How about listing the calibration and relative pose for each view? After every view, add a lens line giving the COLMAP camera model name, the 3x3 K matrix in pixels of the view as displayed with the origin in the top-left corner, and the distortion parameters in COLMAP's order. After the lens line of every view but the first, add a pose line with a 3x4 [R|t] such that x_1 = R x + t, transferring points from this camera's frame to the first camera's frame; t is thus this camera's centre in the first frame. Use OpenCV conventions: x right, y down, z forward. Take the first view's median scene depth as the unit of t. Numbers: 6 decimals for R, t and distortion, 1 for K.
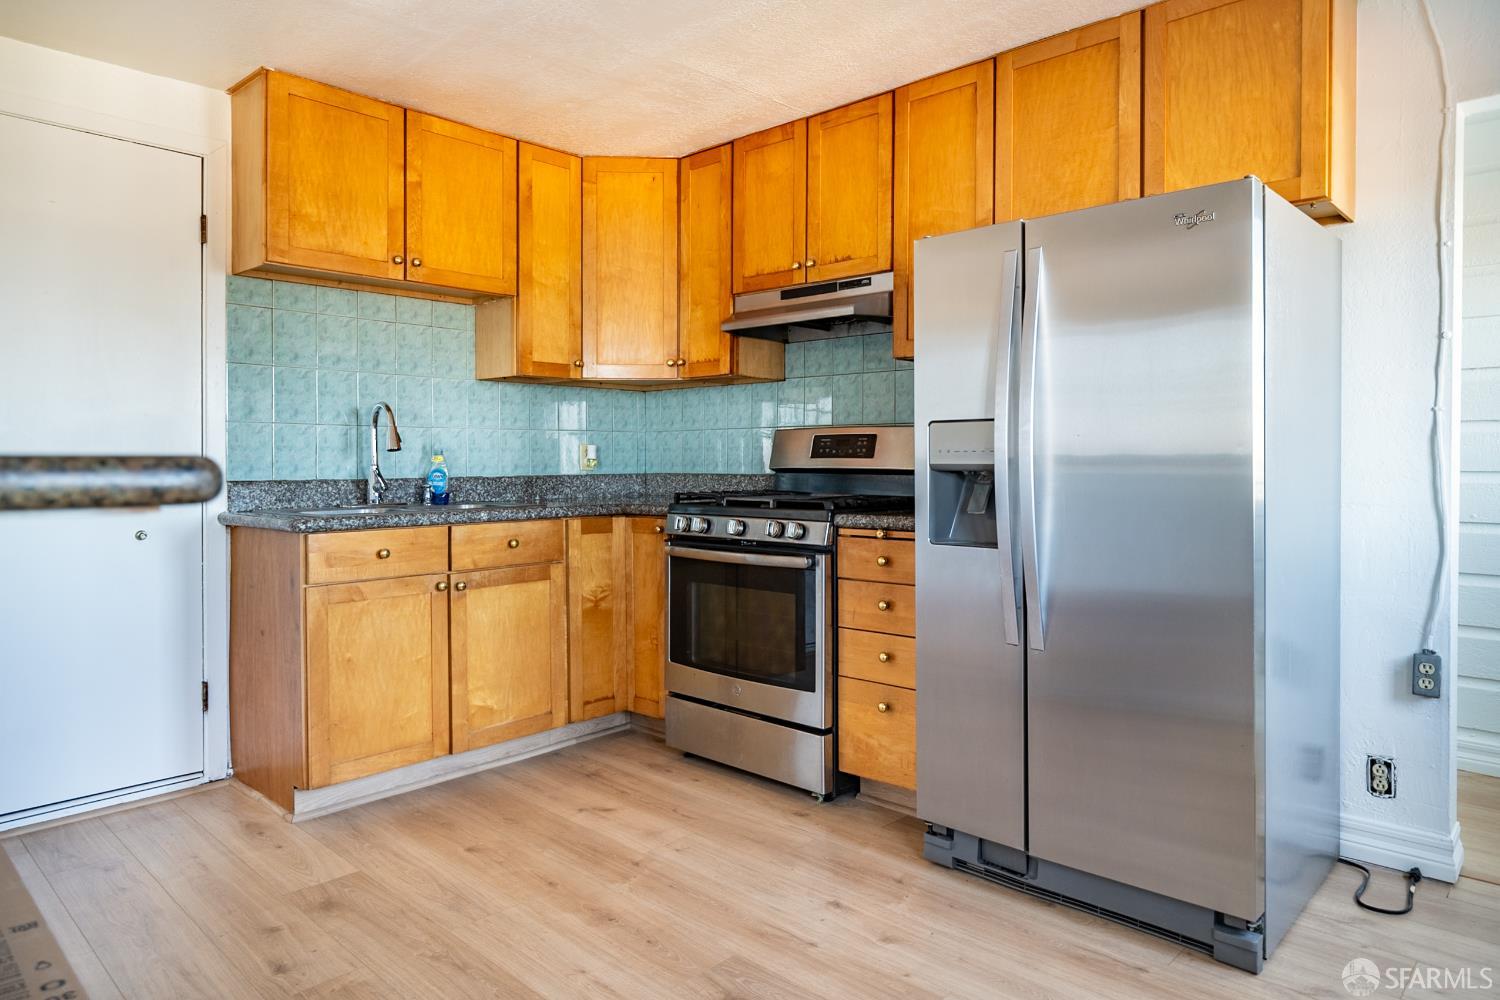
lens RADIAL K [[951.3, 0, 767.3], [0, 951.3, 469.6], [0, 0, 1]] dist [-0.004979, 0.000838]
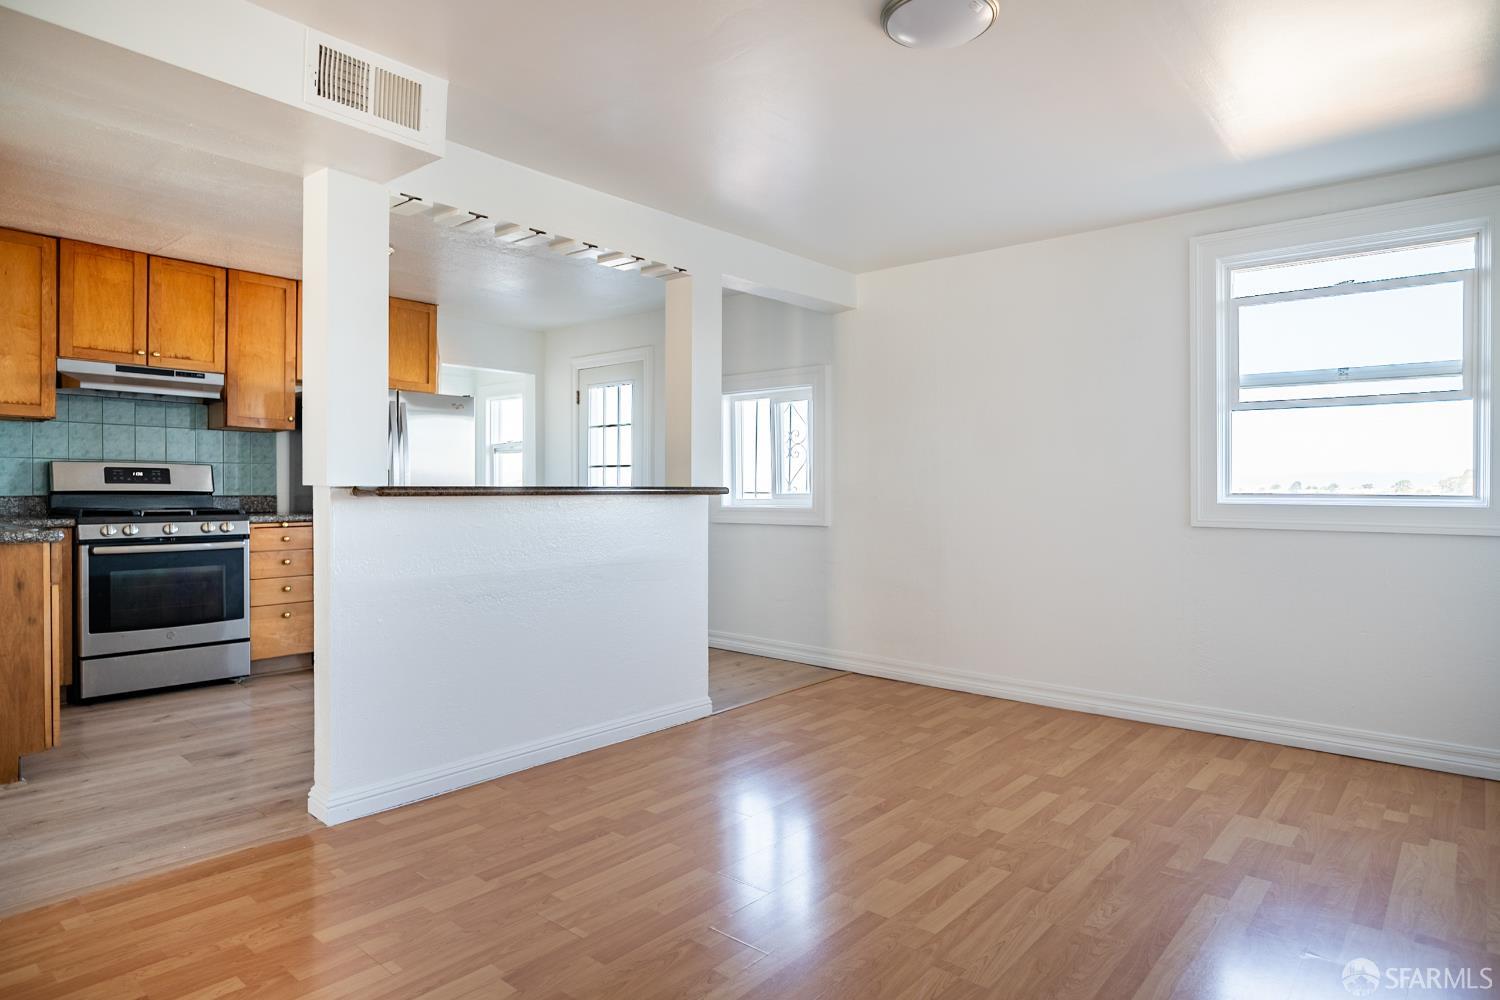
lens RADIAL K [[854.6, 0, 765.1], [0, 854.6, 498.2], [0, 0, 1]] dist [-0.018916, 0.005667]
pose [[-0.050605, -0.009400, 0.998674, -1.390300], [0.004553, 0.999943, 0.009642, 0.002291], [-0.998708, 0.005035, -0.050560, 0.110727]]
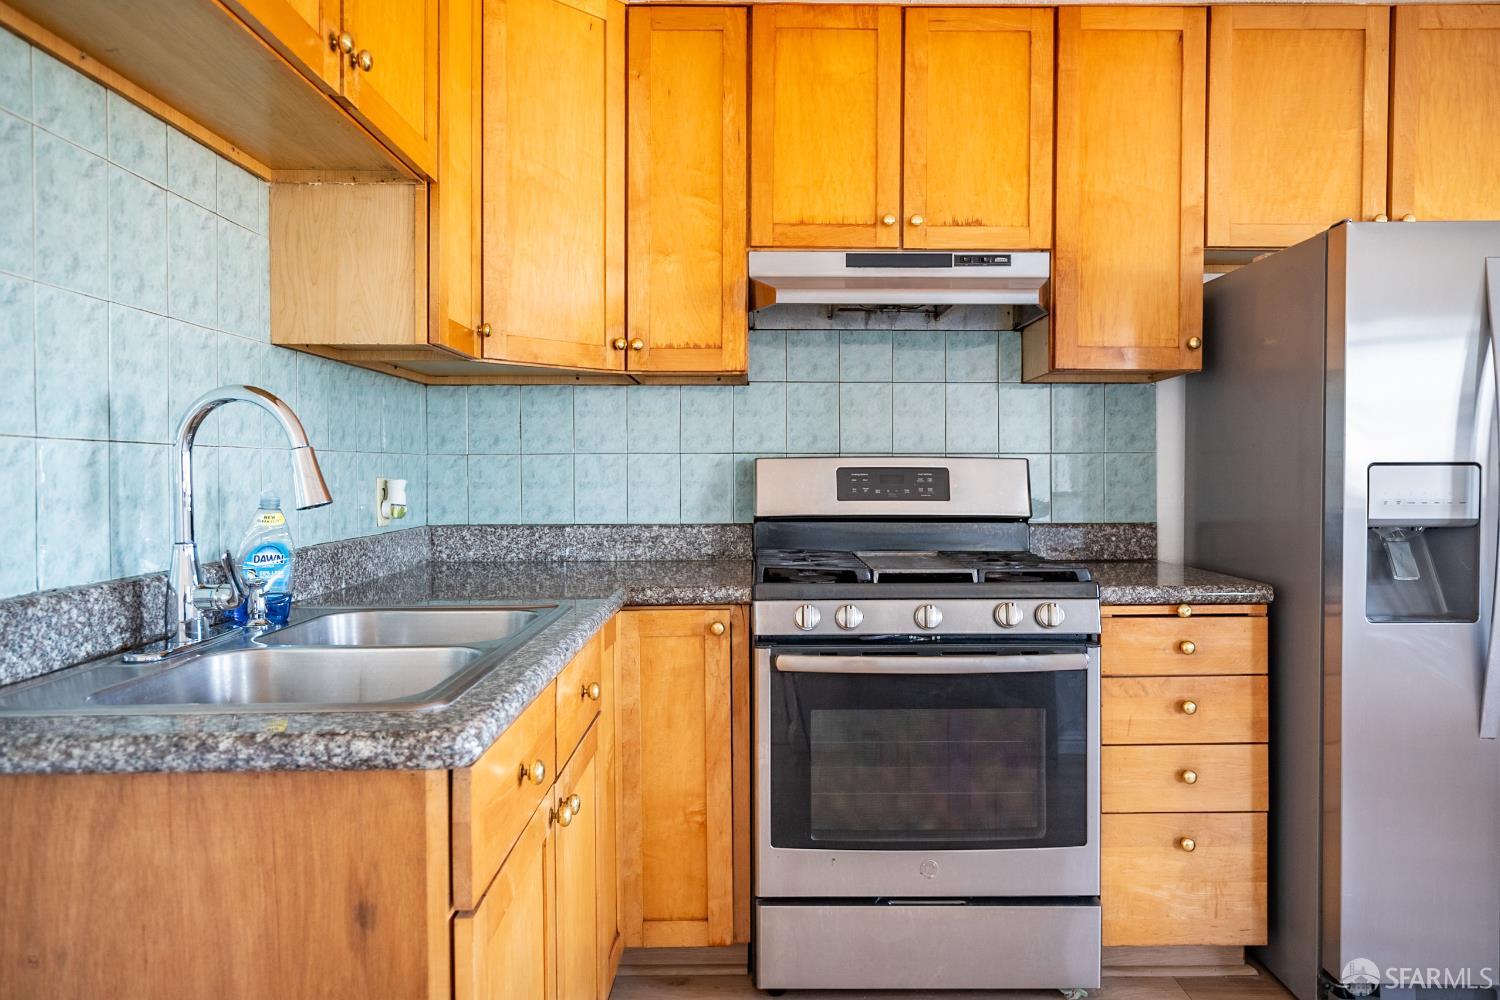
lens RADIAL K [[1006.4, 0, 765.6], [0, 1006.4, 491.4], [0, 0, 1]] dist [-0.002120, 0.006986]
pose [[0.729263, -0.013355, 0.684103, -0.554853], [0.007798, 0.999907, 0.011207, -0.030663], [-0.684189, -0.002838, 0.729299, 0.561190]]
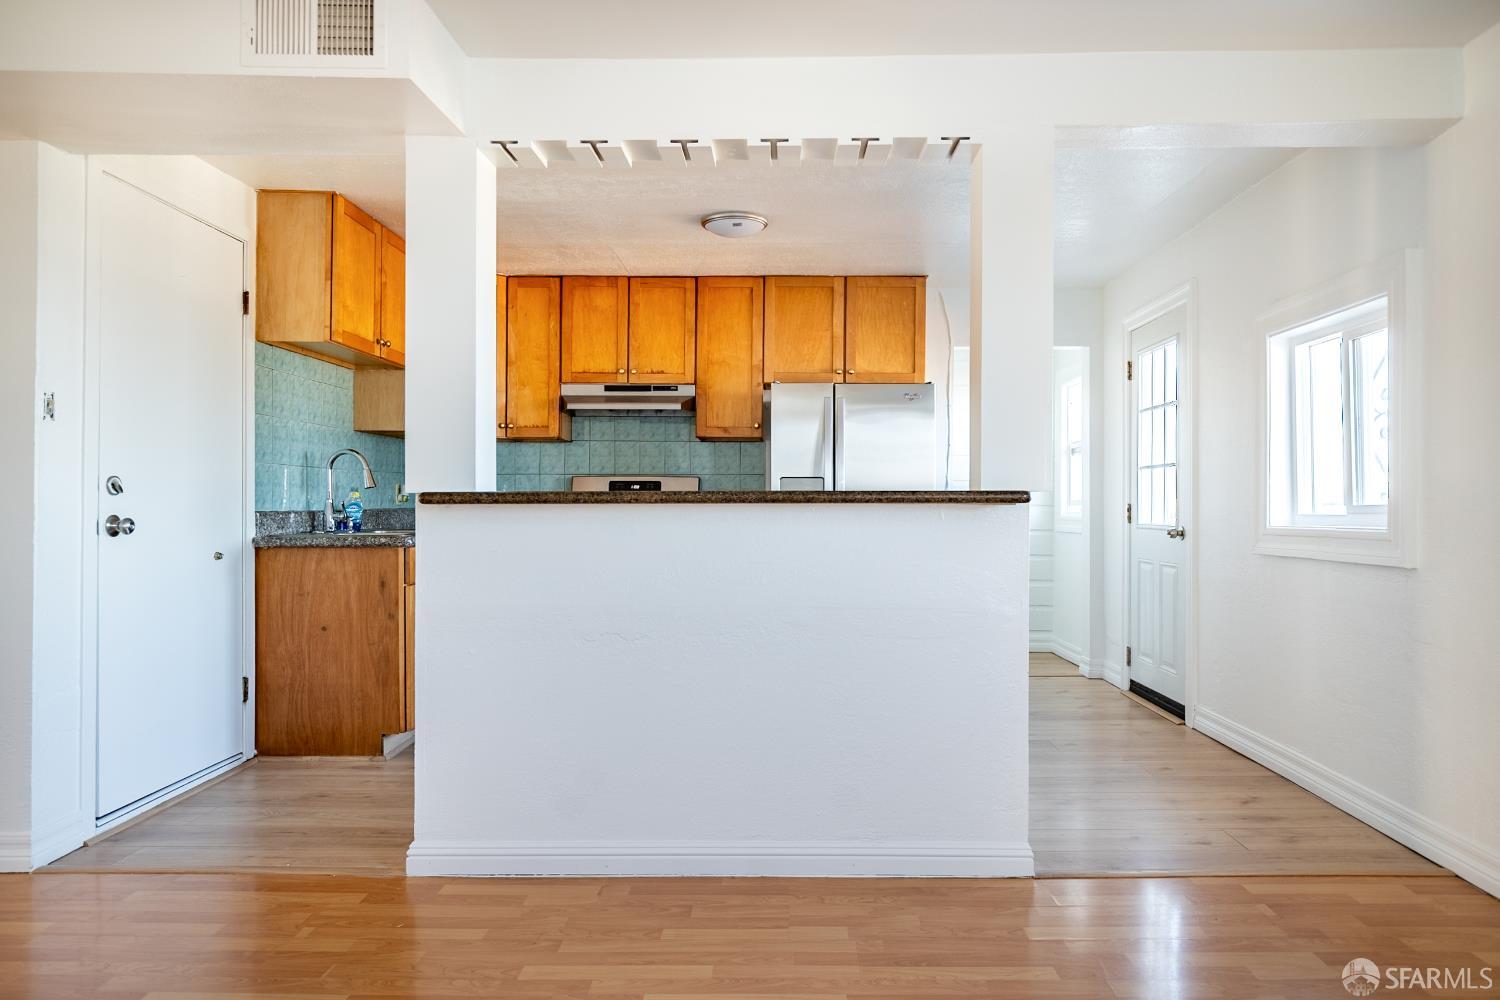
lens RADIAL K [[954.4, 0, 775.0], [0, 954.4, 511.6], [0, 0, 1]] dist [-0.012232, 0.010652]
pose [[0.738269, -0.003386, 0.674498, -0.870526], [0.003503, 0.999993, 0.001186, 0.012895], [-0.674497, 0.001487, 0.738276, -0.324248]]
